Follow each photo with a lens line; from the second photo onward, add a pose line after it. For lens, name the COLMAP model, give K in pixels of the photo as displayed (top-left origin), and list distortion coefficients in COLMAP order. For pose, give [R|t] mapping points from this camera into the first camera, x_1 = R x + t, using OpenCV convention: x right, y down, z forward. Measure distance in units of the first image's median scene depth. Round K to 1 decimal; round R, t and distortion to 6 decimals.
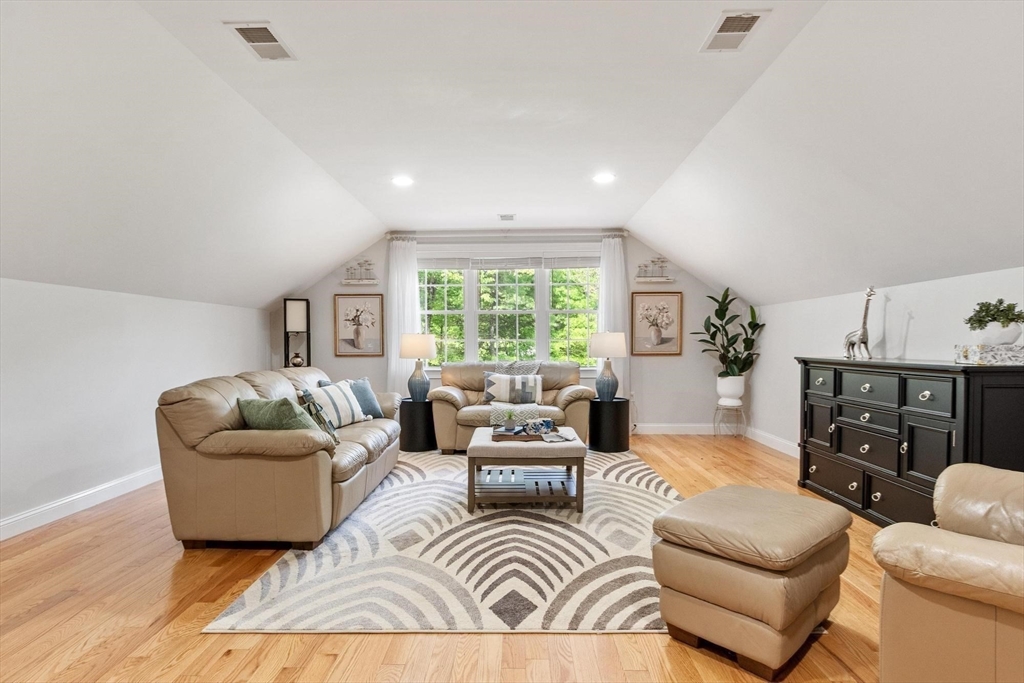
lens RADIAL K [[522.6, 0, 512.0], [0, 522.6, 341.5], [0, 0, 1]] dist [-0.000053, -0.000332]
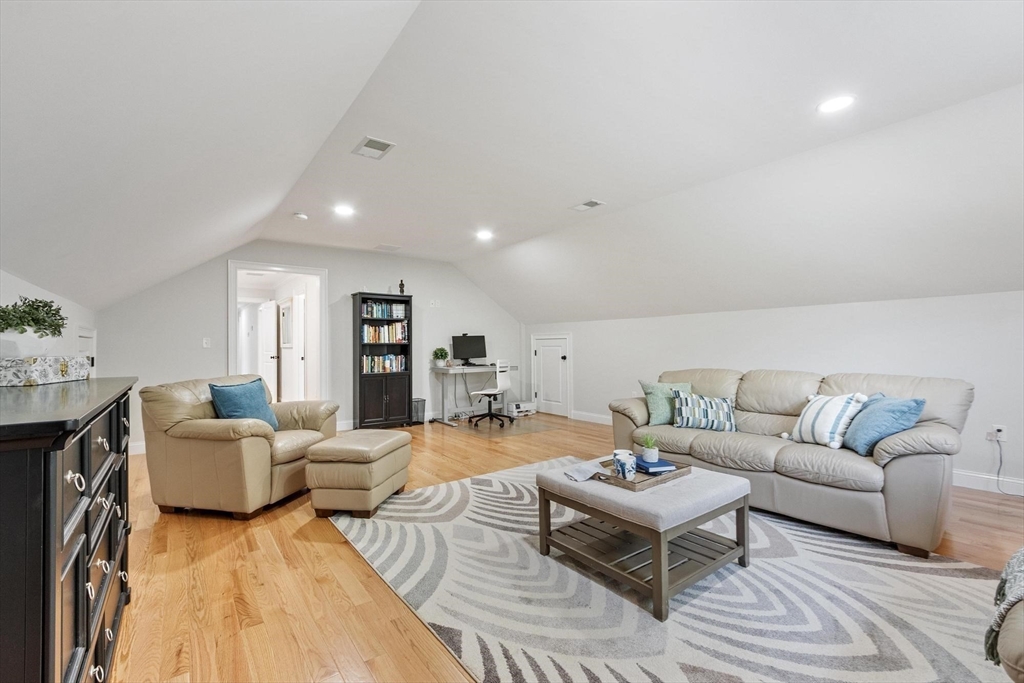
lens RADIAL K [[455.2, 0, 506.7], [0, 455.2, 332.5], [0, 0, 1]] dist [0.000061, 0.000170]
pose [[-0.794631, 0.001302, -0.607091, 0.776296], [0.020557, 0.999482, -0.024763, -0.000224], [0.606745, -0.032157, -0.794246, 1.970827]]
